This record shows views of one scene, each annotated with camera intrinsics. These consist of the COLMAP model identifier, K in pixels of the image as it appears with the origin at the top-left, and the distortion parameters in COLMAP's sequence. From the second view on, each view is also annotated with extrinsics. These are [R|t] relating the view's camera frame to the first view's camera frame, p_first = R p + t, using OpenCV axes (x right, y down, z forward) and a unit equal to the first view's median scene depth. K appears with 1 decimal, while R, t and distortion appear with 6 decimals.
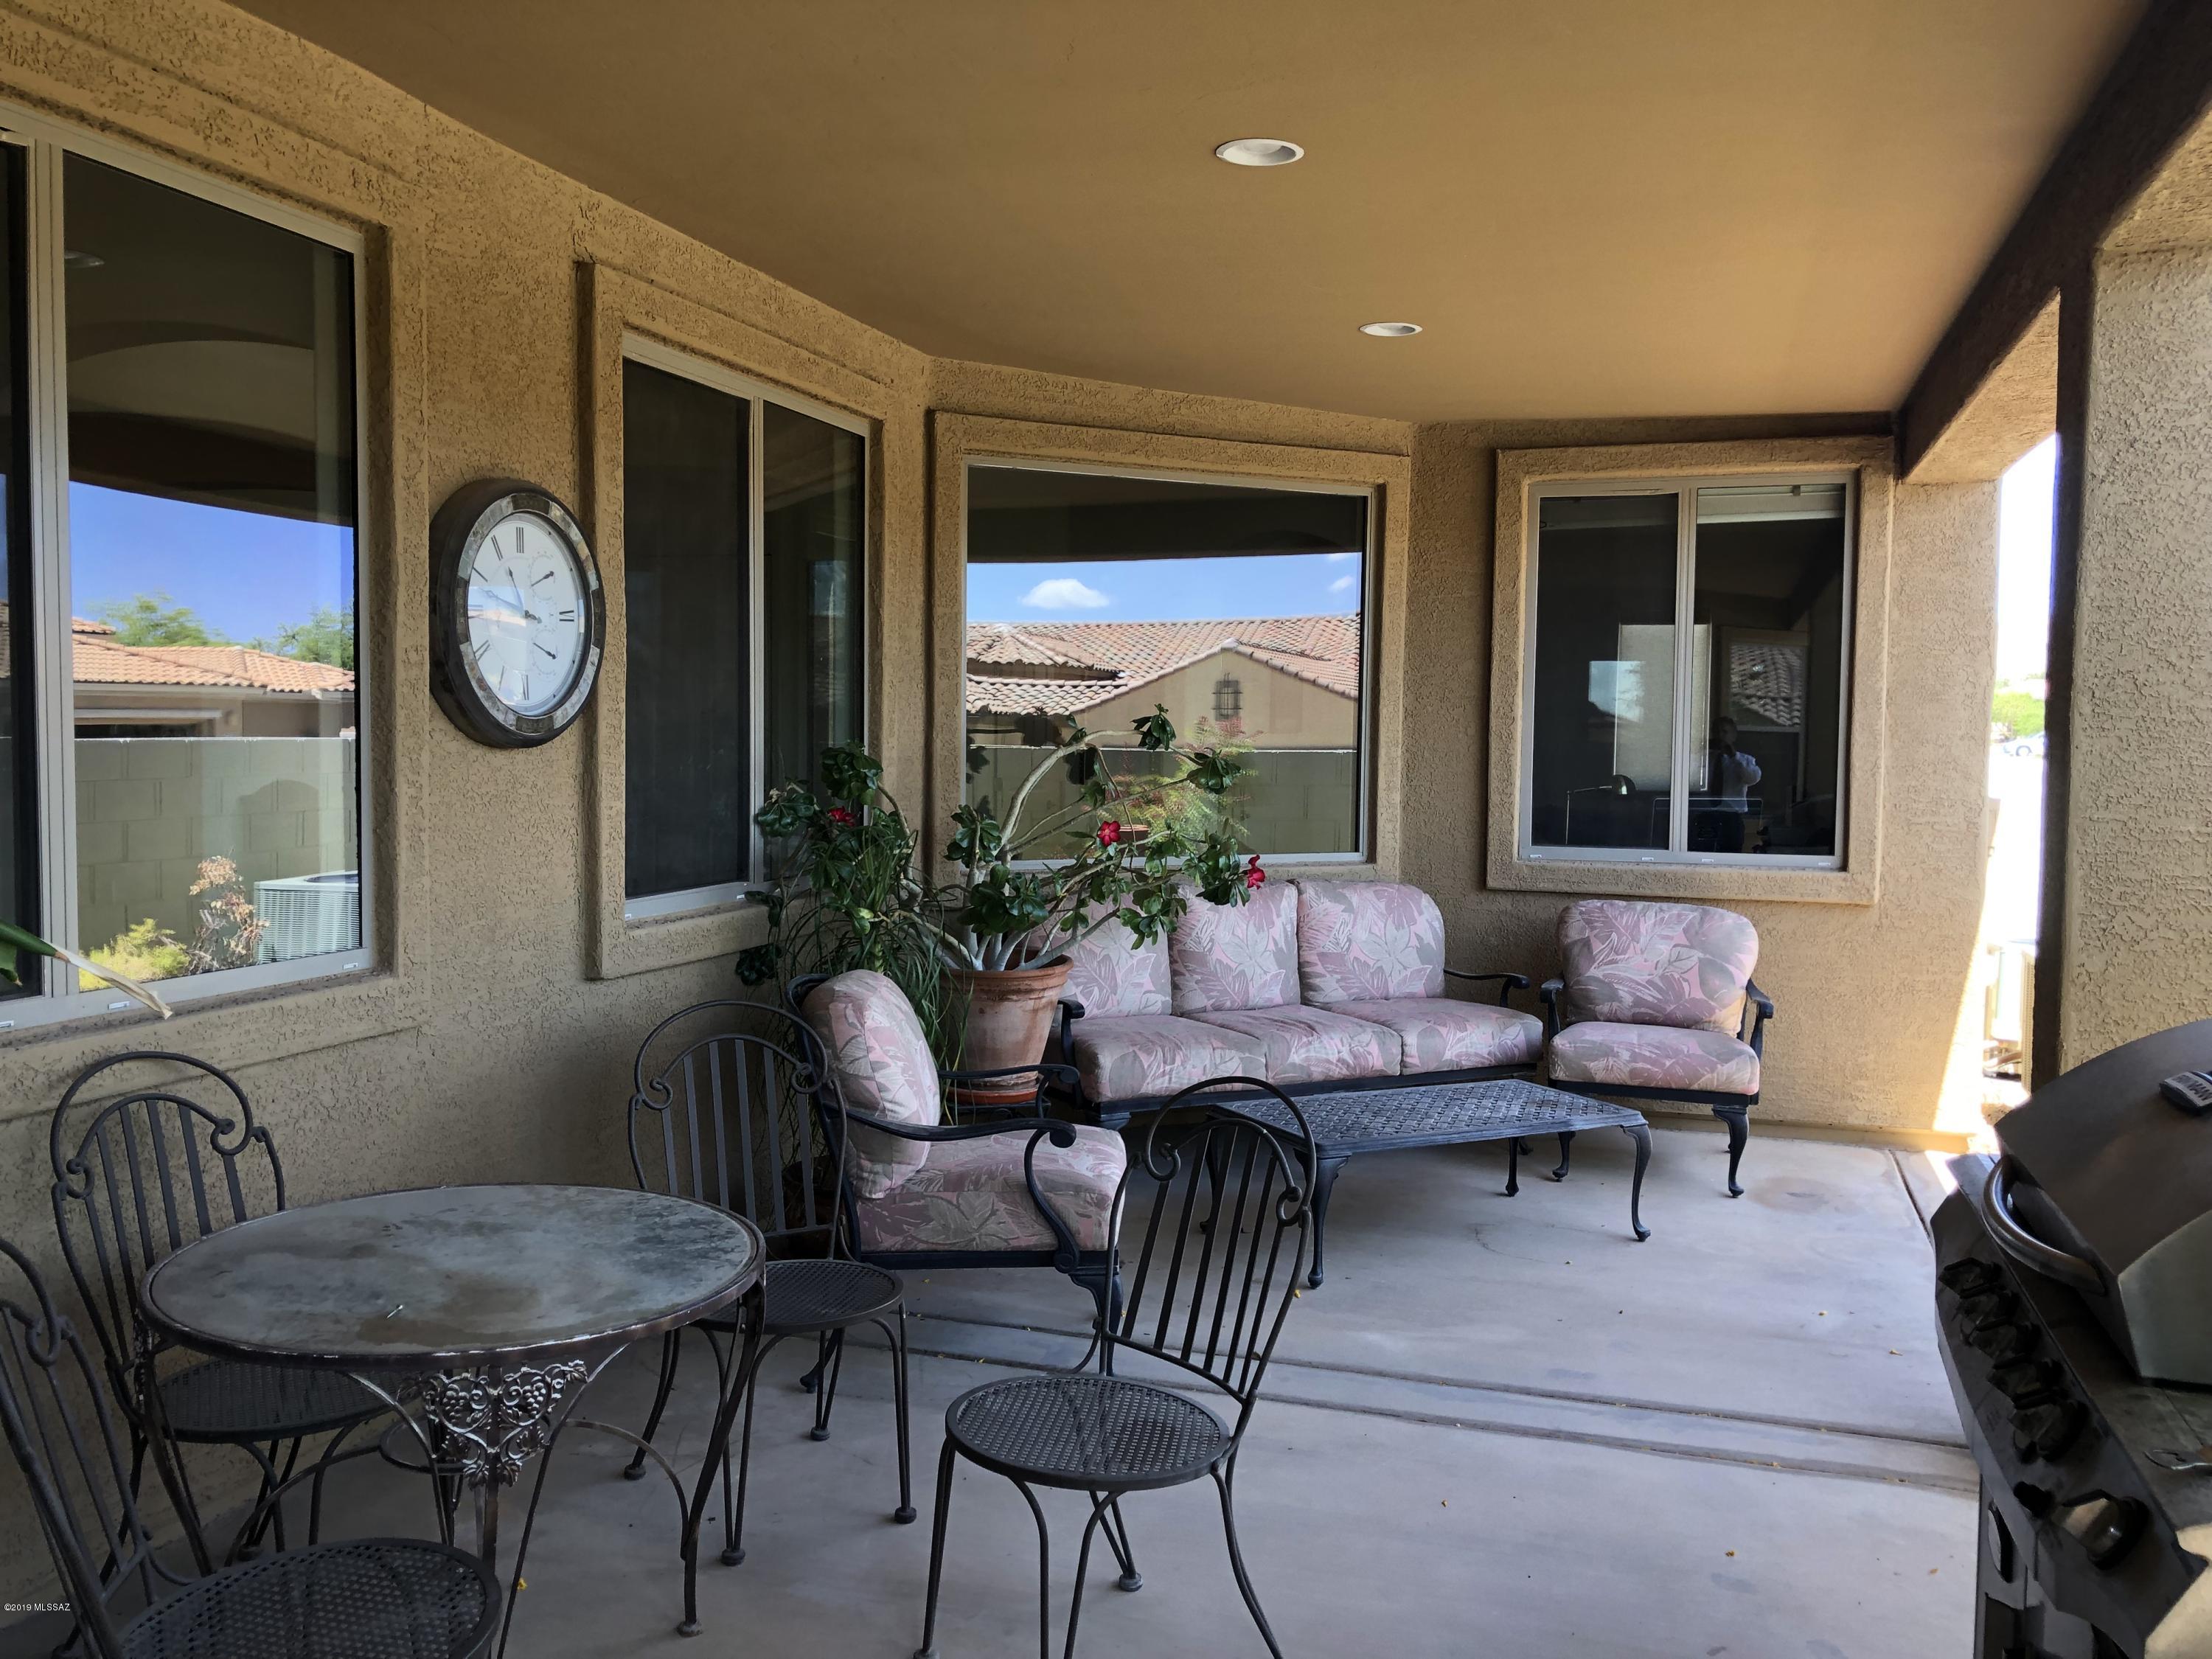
lens RADIAL K [[1806.7, 0, 1086.2], [0, 1806.7, 802.4], [0, 0, 1]] dist [0.023875, -0.014545]
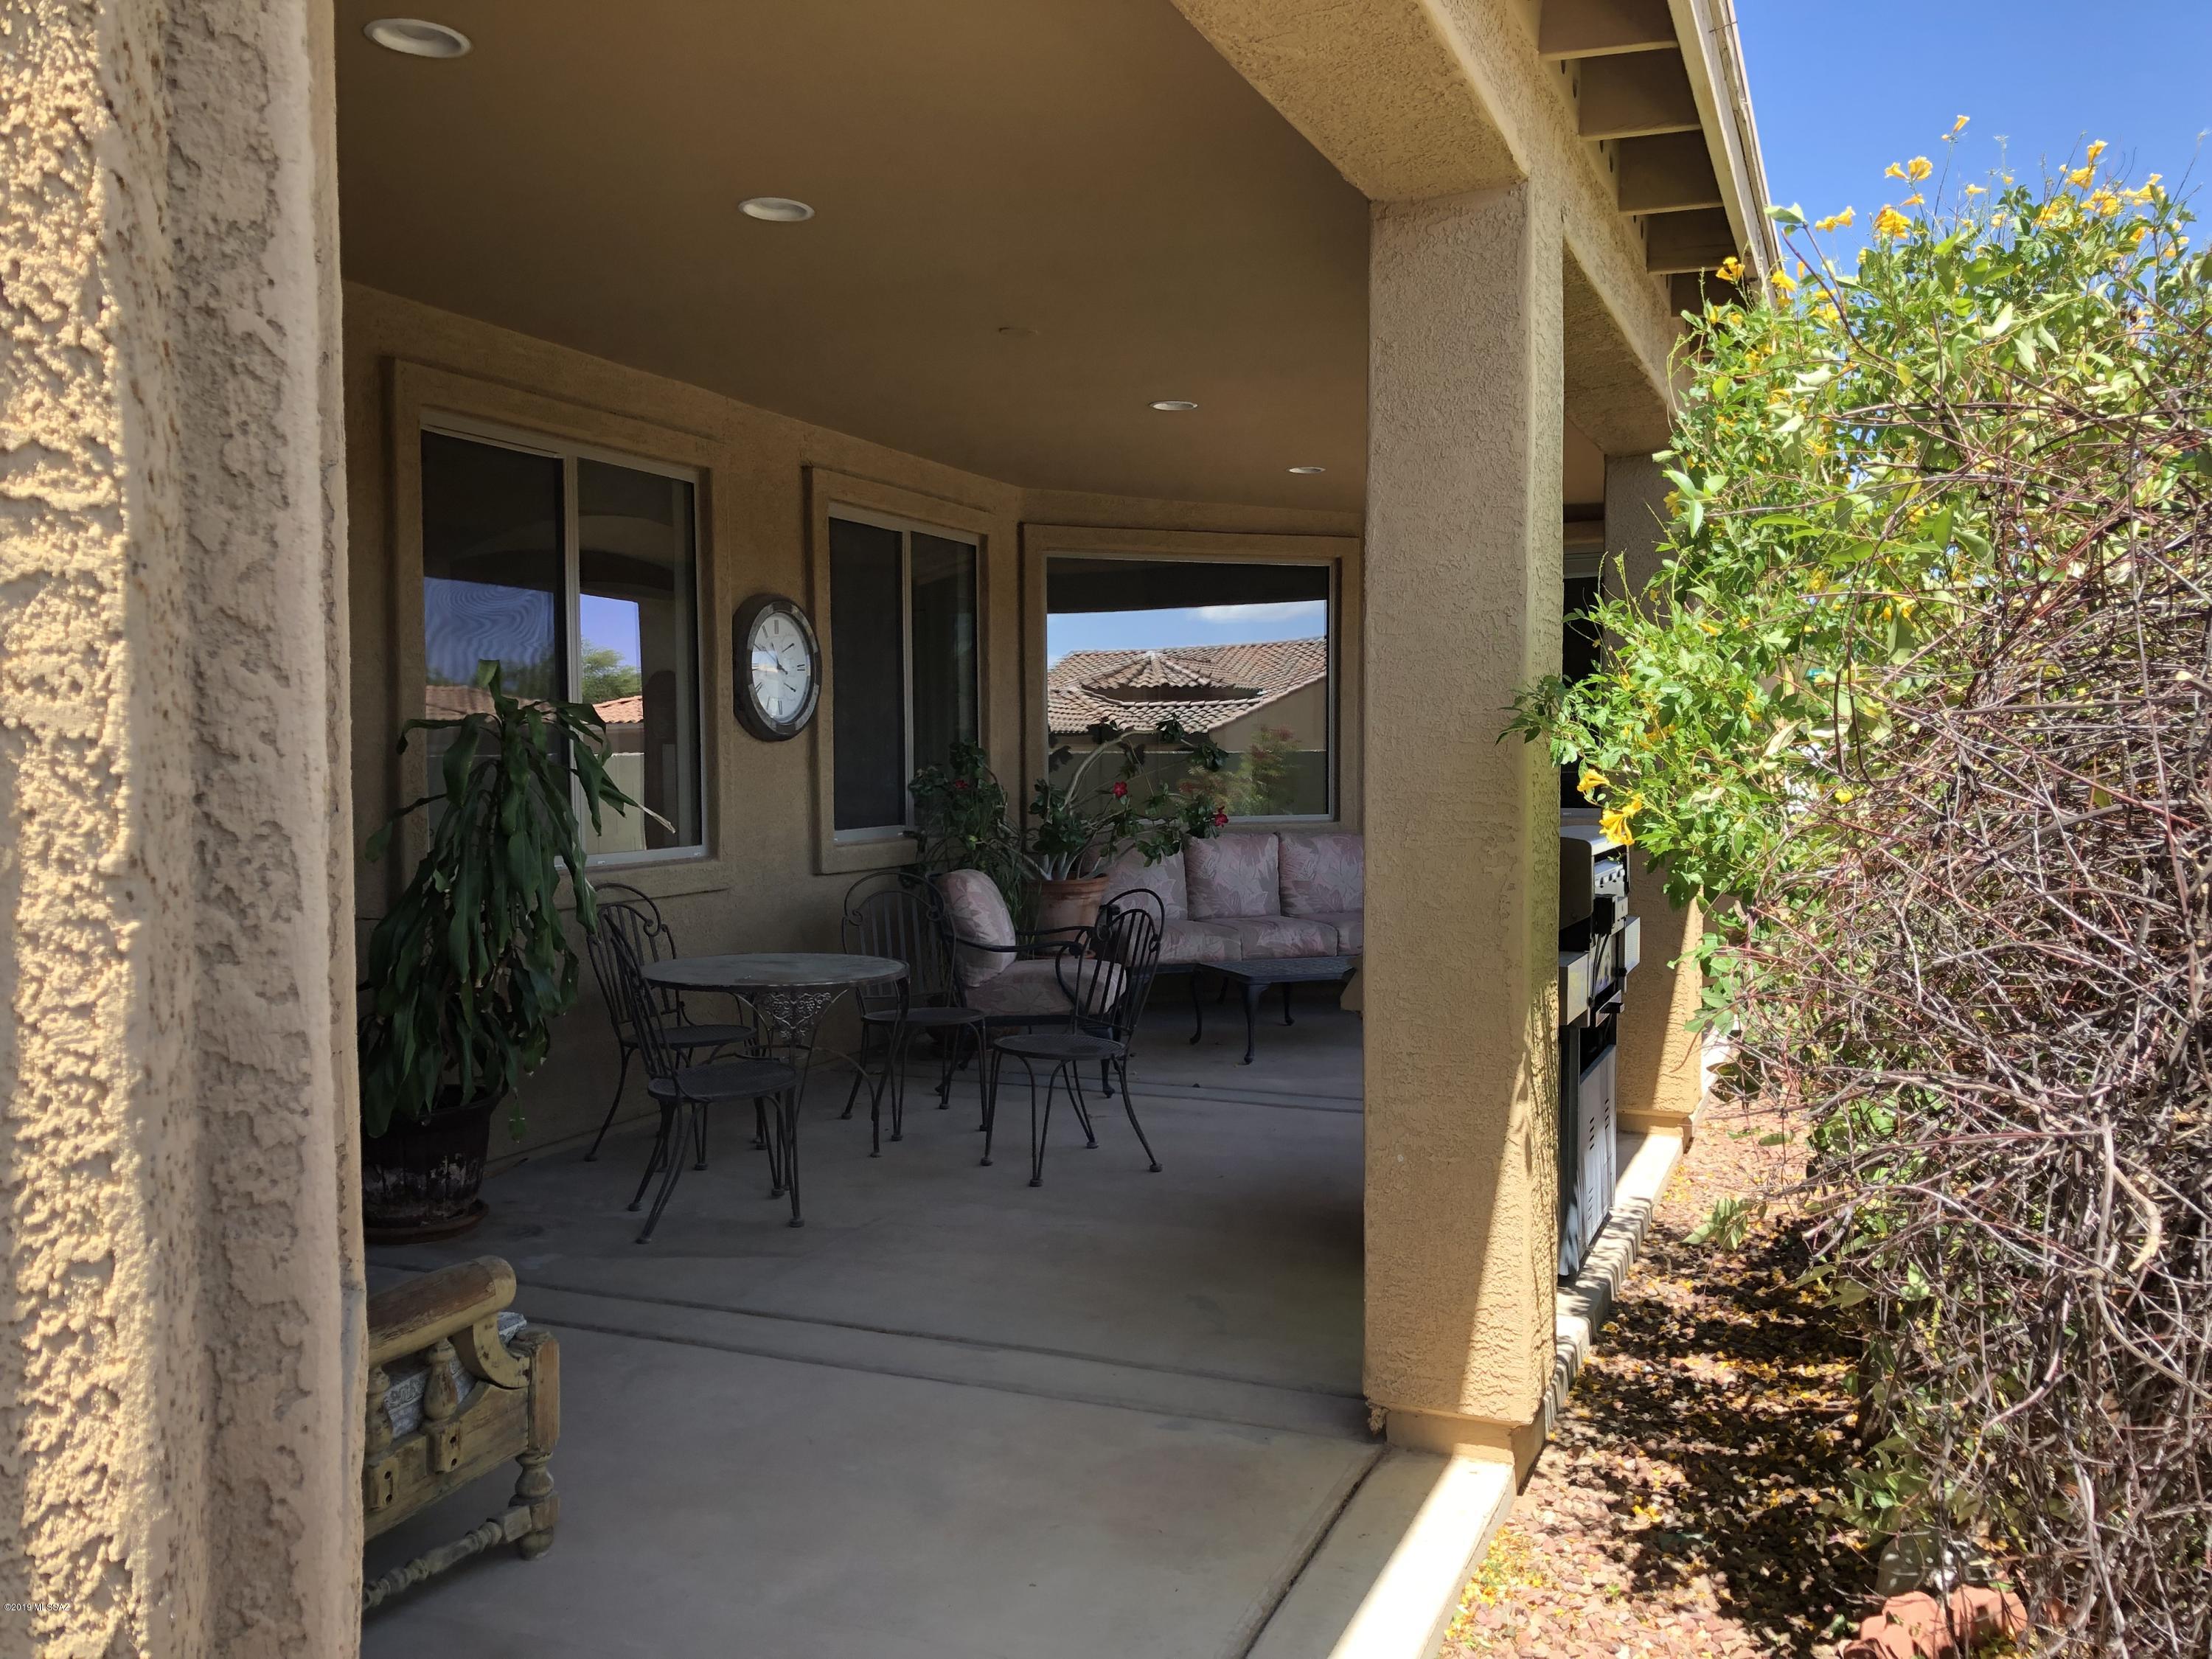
lens RADIAL K [[1806.7, 0, 1086.2], [0, 1806.7, 802.4], [0, 0, 1]] dist [0.023875, -0.014545]
pose [[0.995477, -0.016913, -0.093488, 0.130397], [0.015668, 0.999779, -0.014040, 0.049239], [0.093705, 0.012511, 0.995521, -0.617239]]
